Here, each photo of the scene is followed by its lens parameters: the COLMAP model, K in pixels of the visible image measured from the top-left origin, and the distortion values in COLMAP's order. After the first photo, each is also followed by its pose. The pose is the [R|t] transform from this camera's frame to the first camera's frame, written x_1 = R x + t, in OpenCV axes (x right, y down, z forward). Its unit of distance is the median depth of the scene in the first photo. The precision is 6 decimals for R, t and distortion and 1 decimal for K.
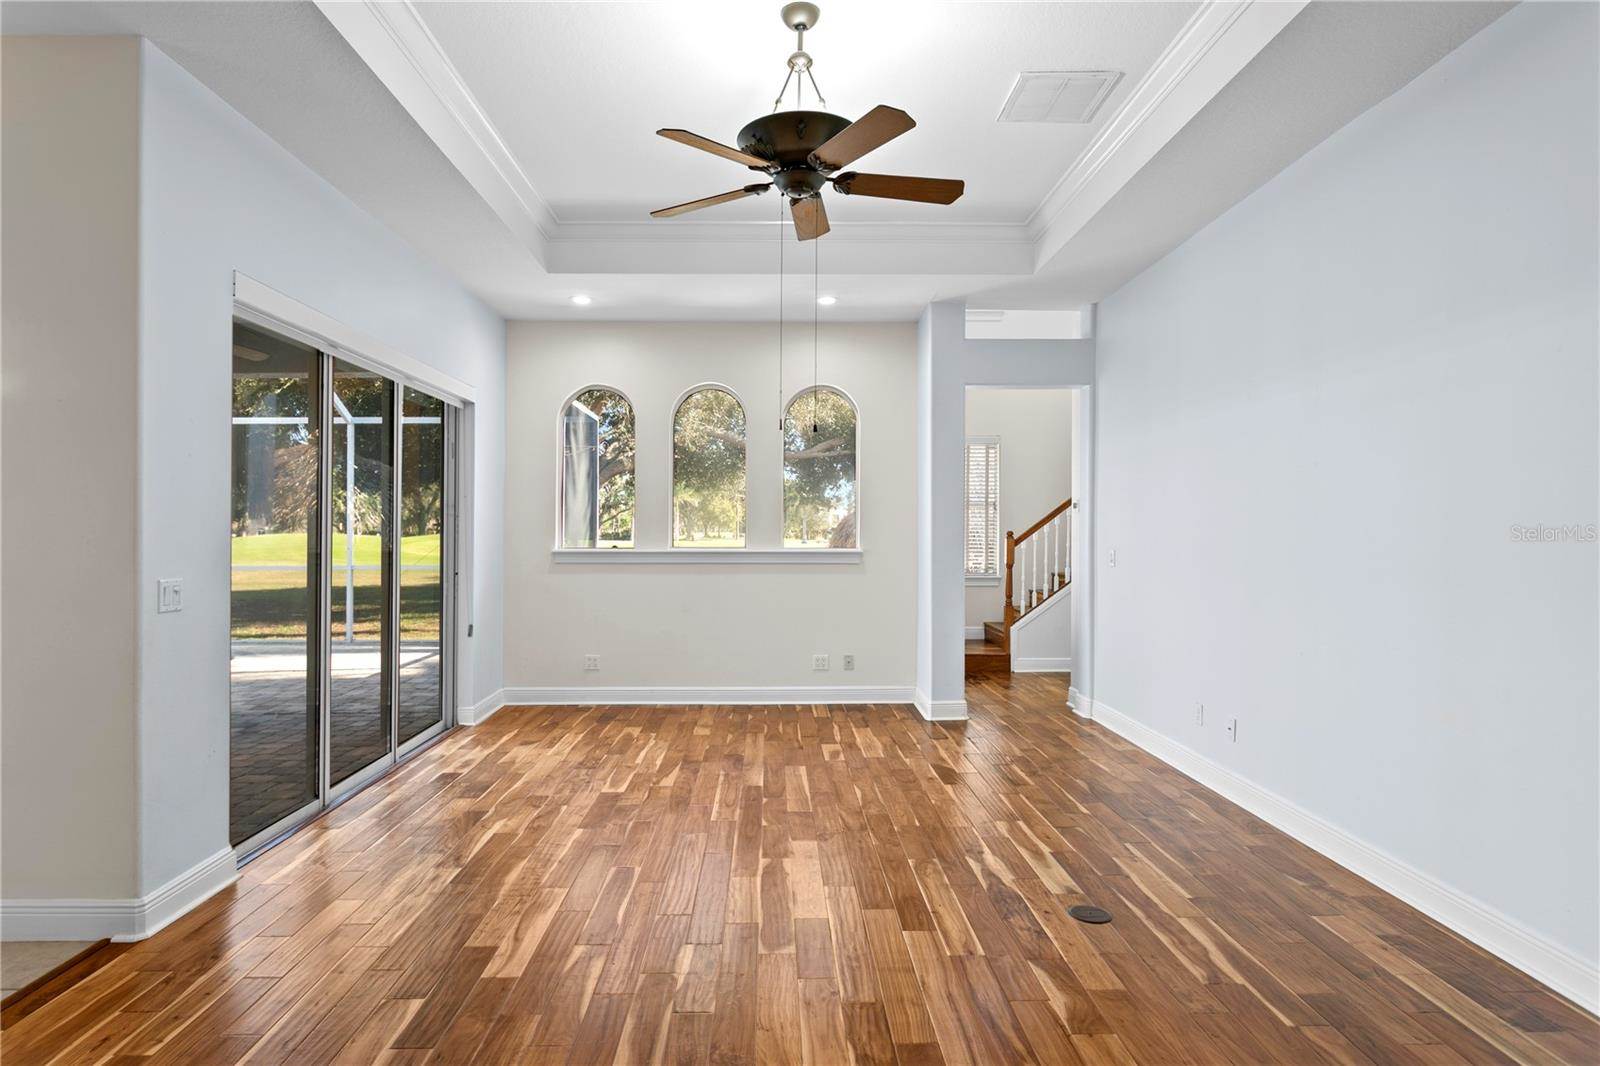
lens RADIAL K [[848.9, 0, 776.6], [0, 848.9, 526.3], [0, 0, 1]] dist [-0.003421, 0.000812]
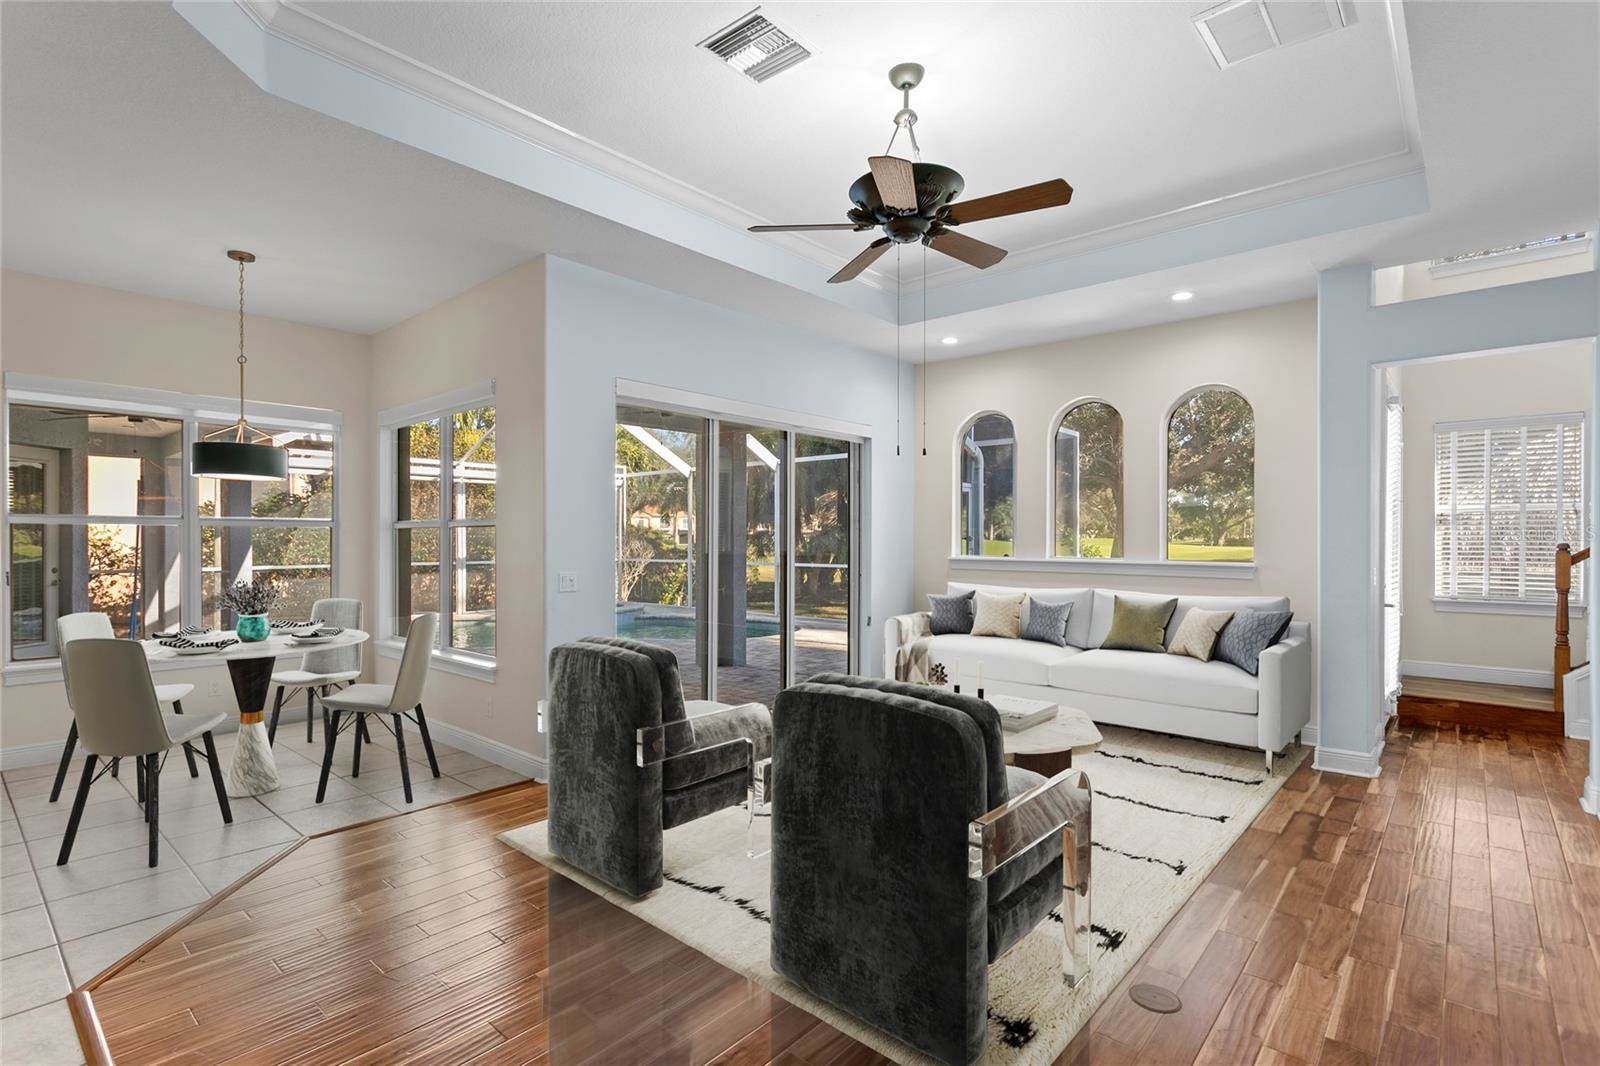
lens RADIAL K [[759.0, 0, 782.0], [0, 759.0, 529.2], [0, 0, 1]] dist [0.004597, 0.000514]
pose [[0.742773, -0.006514, -0.669511, 0.501219], [0.002895, 0.999975, -0.006517, -0.009460], [0.669537, 0.002902, 0.742773, 0.146645]]
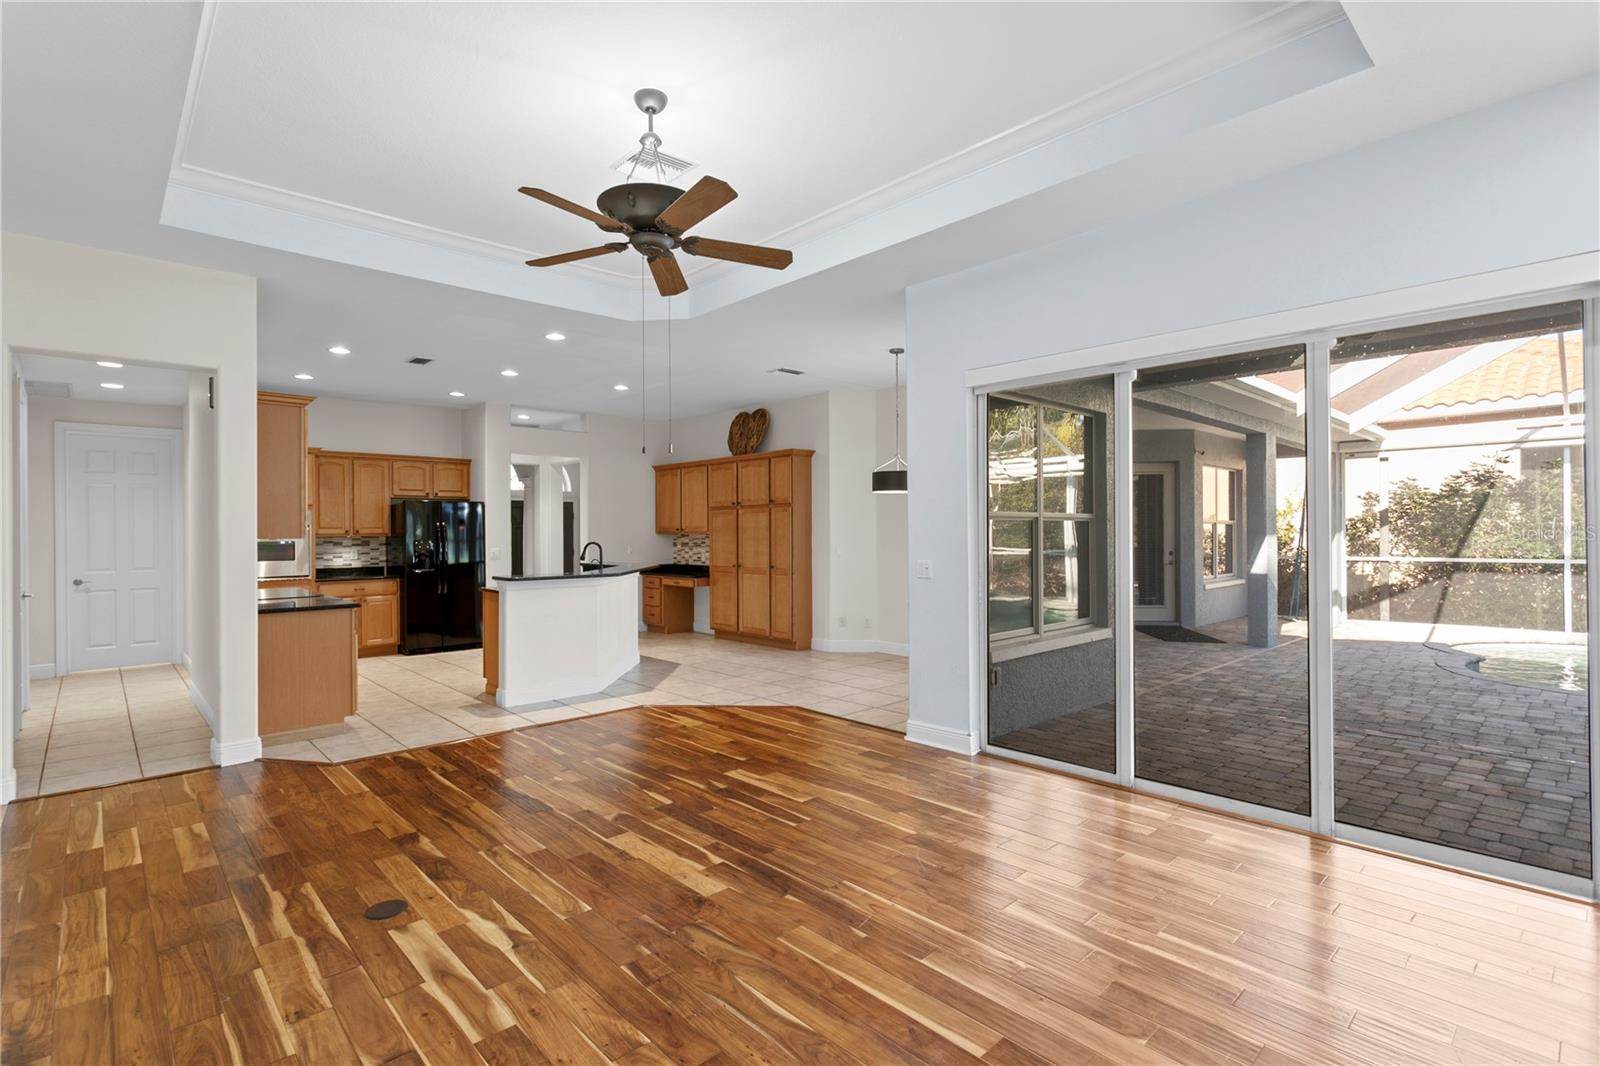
lens RADIAL K [[759.0, 0, 782.0], [0, 759.0, 529.2], [0, 0, 1]] dist [0.004597, 0.000514]
pose [[-0.743551, 0.005467, -0.668657, 0.533499], [0.014191, 0.999870, -0.007605, -0.000250], [0.668529, -0.015144, -0.743532, 1.714929]]
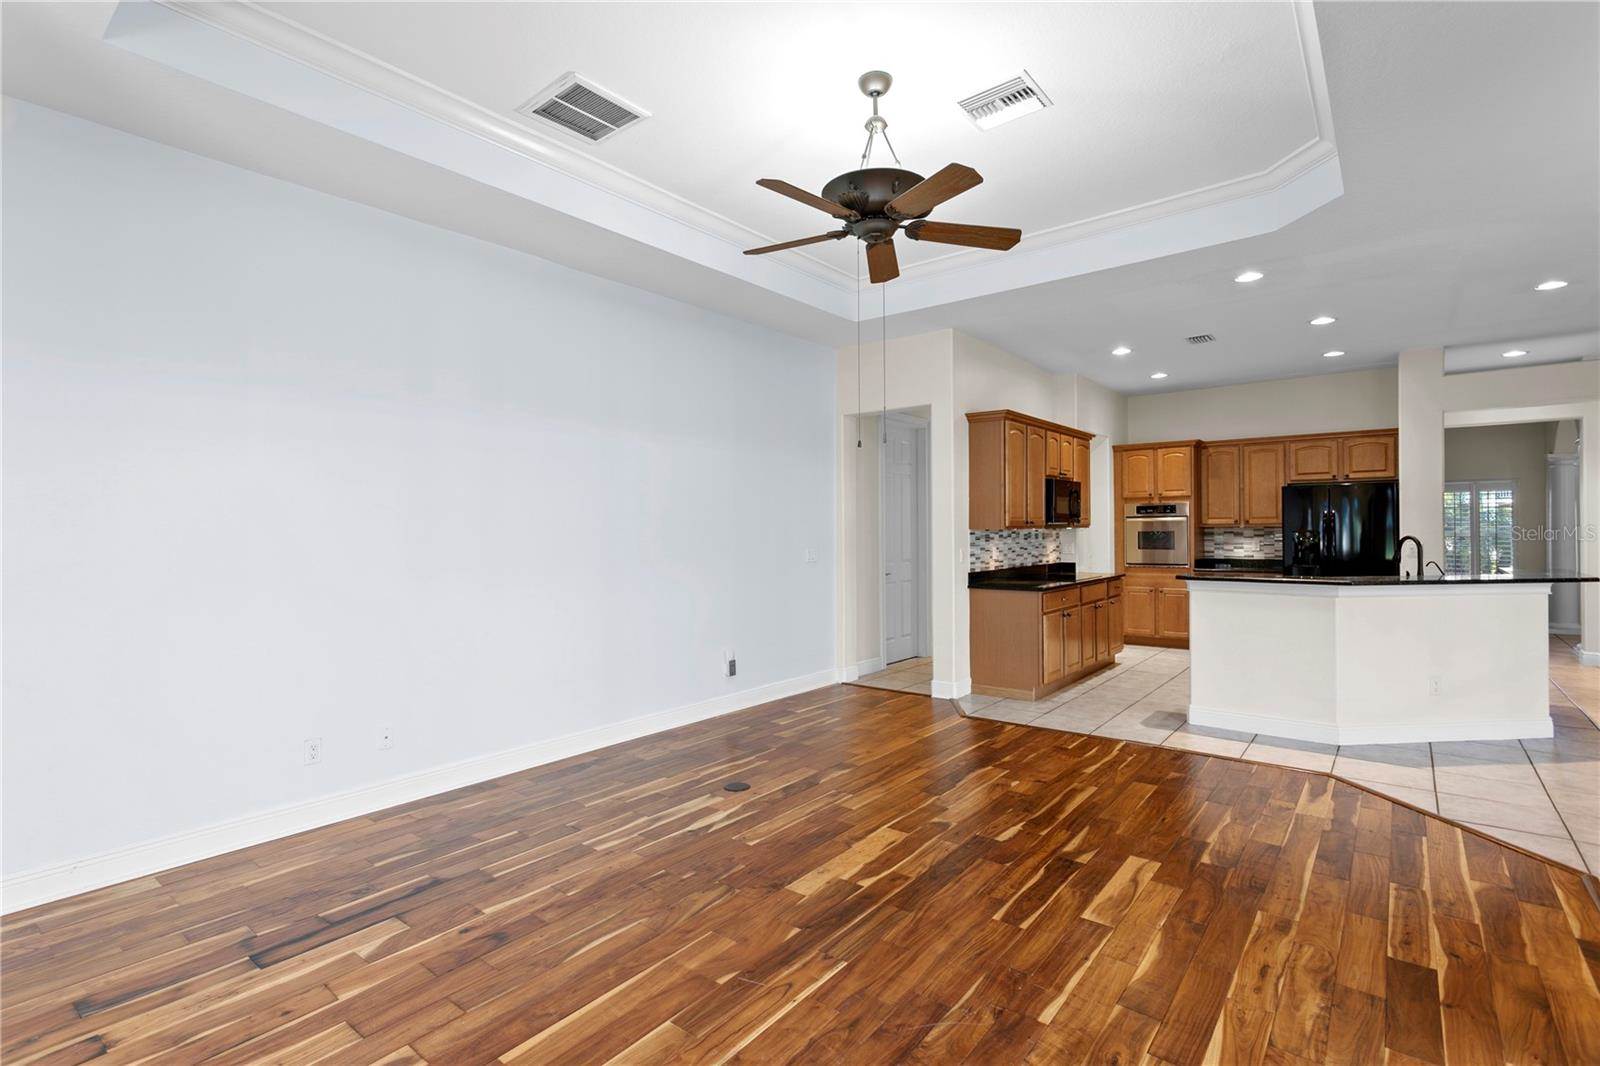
lens RADIAL K [[759.0, 0, 782.0], [0, 759.0, 529.2], [0, 0, 1]] dist [0.004597, 0.000514]
pose [[-0.770718, 0.008712, 0.637116, -0.480803], [0.005300, 0.999960, -0.007262, 0.002322], [-0.637154, -0.002220, -0.770733, 1.688592]]
